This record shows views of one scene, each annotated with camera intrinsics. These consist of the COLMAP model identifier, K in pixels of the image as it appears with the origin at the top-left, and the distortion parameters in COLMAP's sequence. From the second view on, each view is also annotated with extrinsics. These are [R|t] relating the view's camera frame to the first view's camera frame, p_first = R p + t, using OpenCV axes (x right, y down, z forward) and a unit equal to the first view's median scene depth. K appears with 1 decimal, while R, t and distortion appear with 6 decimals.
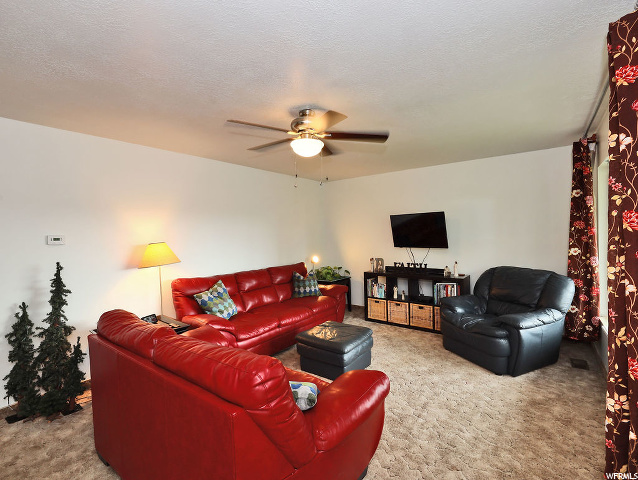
lens RADIAL K [[284.8, 0, 319.0], [0, 284.8, 240.0], [0, 0, 1]] dist [0.000334, -0.000010]
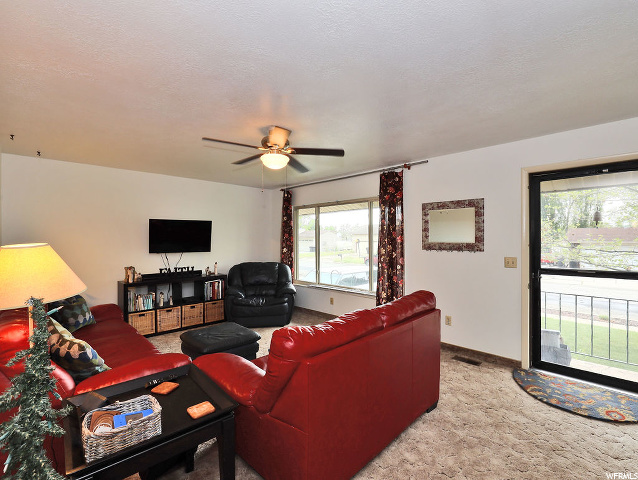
lens RADIAL K [[302.2, 0, 319.0], [0, 302.2, 240.0], [0, 0, 1]] dist [0.001938, 0.000200]
pose [[0.179789, 0.015216, 0.983587, -0.707395], [0.017085, 0.999681, -0.018588, 0.010781], [-0.983557, 0.020146, 0.179472, 0.320053]]
